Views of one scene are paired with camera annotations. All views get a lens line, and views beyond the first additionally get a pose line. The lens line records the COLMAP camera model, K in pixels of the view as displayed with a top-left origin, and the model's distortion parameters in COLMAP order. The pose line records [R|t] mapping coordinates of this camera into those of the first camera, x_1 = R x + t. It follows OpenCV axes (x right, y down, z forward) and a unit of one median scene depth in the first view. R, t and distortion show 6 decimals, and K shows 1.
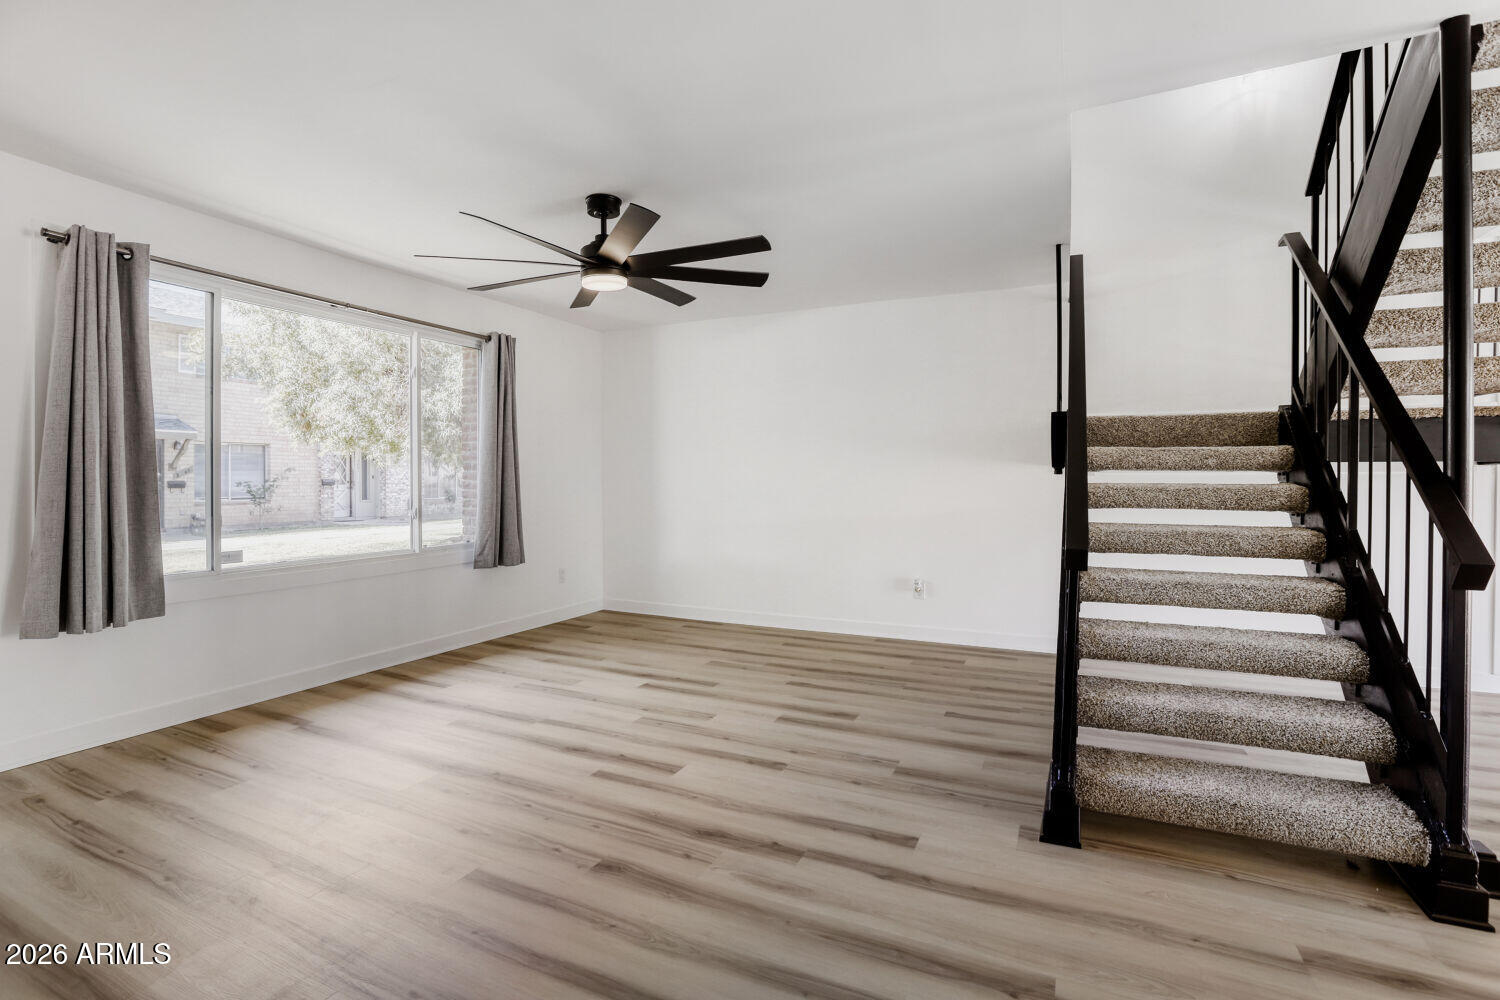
lens RADIAL K [[685.4, 0, 743.3], [0, 685.4, 495.2], [0, 0, 1]] dist [-0.020079, 0.001465]
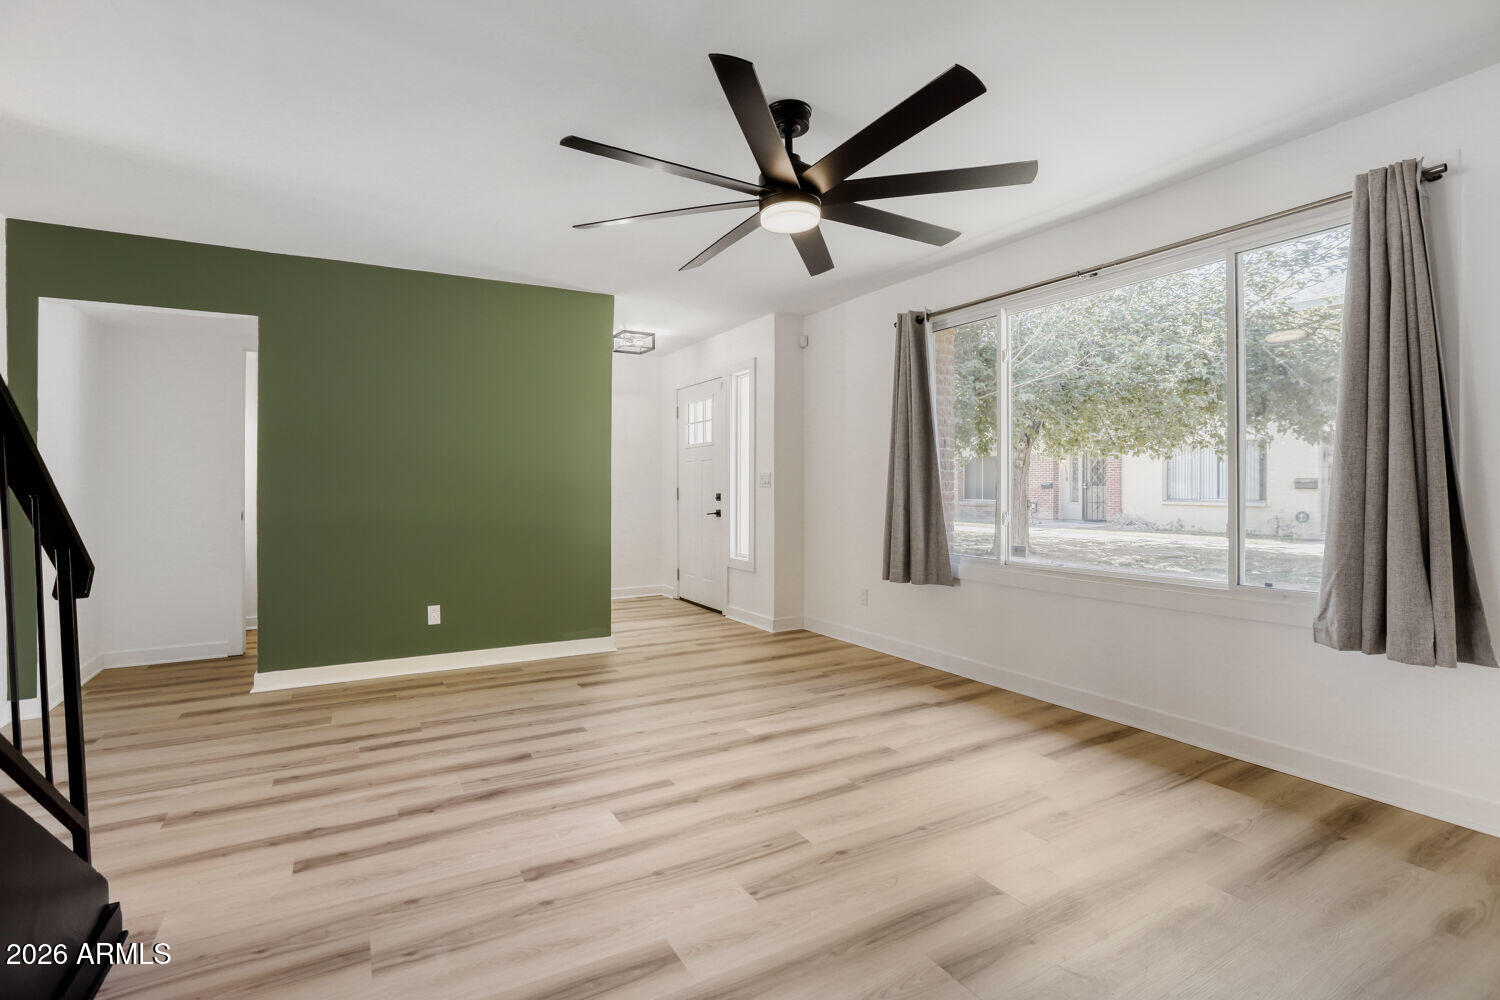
lens RADIAL K [[685.4, 0, 717.6], [0, 685.4, 486.2], [0, 0, 1]] dist [-0.020079, 0.001465]
pose [[-0.587272, 0.002752, -0.809385, 0.508962], [-0.006854, 0.999941, 0.008374, -0.024721], [0.809360, 0.010466, -0.587219, 1.541757]]
